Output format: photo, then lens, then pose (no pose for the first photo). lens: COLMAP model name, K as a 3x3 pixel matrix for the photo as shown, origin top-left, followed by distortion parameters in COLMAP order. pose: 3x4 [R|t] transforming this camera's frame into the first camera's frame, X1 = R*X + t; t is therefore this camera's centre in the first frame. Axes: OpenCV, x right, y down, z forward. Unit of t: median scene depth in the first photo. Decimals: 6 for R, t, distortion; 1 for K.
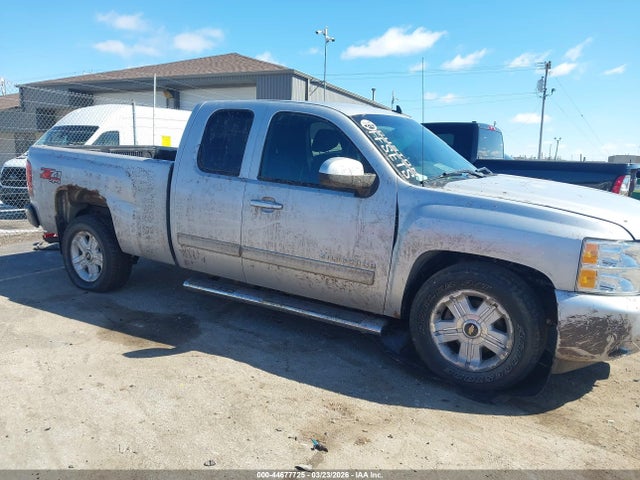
lens RADIAL K [[507.5, 0, 308.9], [0, 507.5, 217.4], [0, 0, 1]] dist [0.069725, -0.101092]
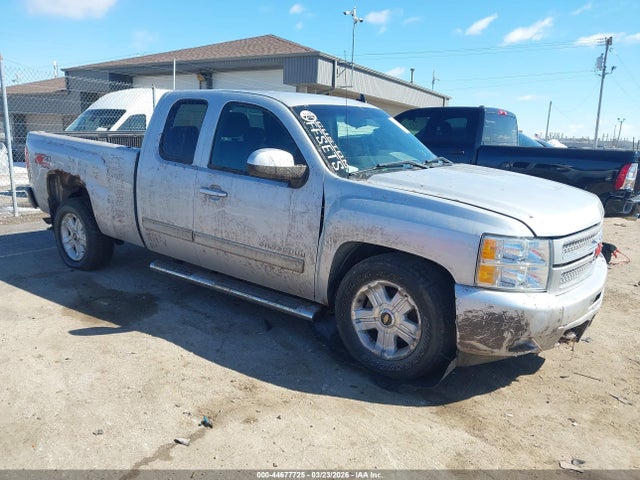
lens RADIAL K [[507.5, 0, 308.9], [0, 507.5, 217.4], [0, 0, 1]] dist [0.069725, -0.101092]
pose [[0.995023, 0.019629, -0.097697, 0.219471], [-0.015914, 0.999126, 0.038652, -0.018281], [0.098370, -0.036905, 0.994465, -0.019685]]
